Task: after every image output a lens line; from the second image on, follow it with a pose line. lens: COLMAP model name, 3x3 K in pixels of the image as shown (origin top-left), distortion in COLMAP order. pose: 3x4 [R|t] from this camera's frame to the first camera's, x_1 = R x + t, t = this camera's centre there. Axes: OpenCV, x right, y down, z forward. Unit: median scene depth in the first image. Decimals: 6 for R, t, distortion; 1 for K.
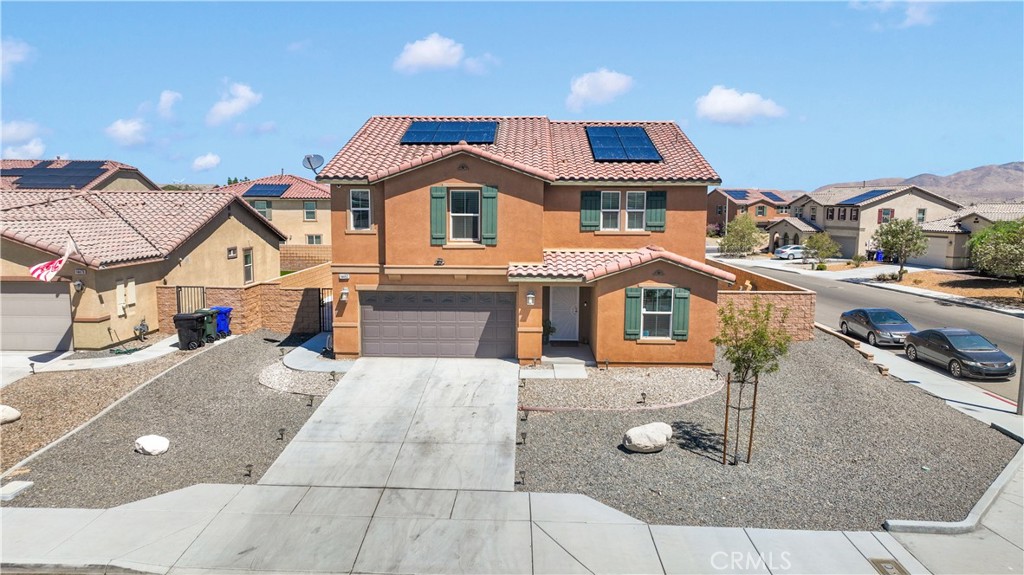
lens RADIAL K [[723.3, 0, 508.6], [0, 723.3, 292.8], [0, 0, 1]] dist [0.001877, 0.014098]
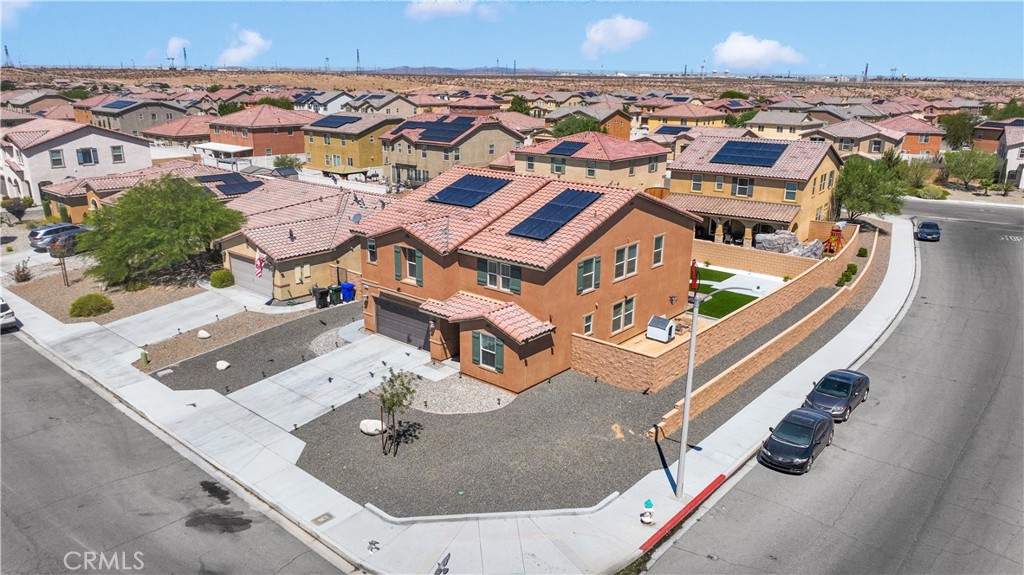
lens RADIAL K [[723.3, 0, 508.6], [0, 723.3, 292.8], [0, 0, 1]] dist [0.001877, 0.014098]
pose [[0.775051, 0.183980, -0.604522, 1.094322], [-0.082042, 0.977877, 0.192420, -0.372920], [0.626550, -0.099539, 0.772999, -0.120551]]
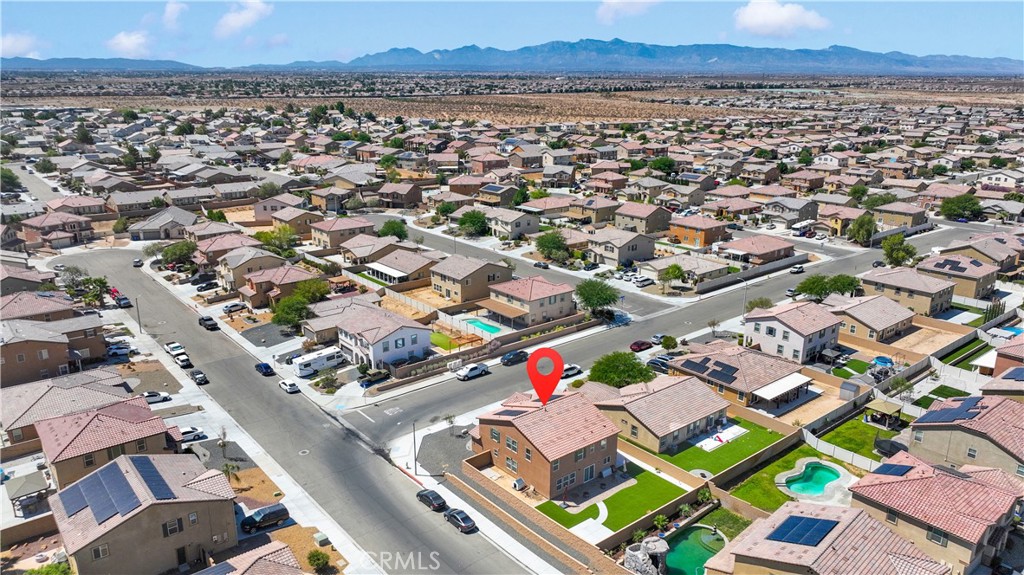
lens RADIAL K [[723.3, 0, 508.6], [0, 723.3, 292.8], [0, 0, 1]] dist [0.001877, 0.014098]
pose [[-0.754018, 0.178952, -0.632007, 2.758007], [-0.090239, 0.924829, 0.369524, -2.473390], [0.650625, 0.335660, -0.681189, 3.845765]]
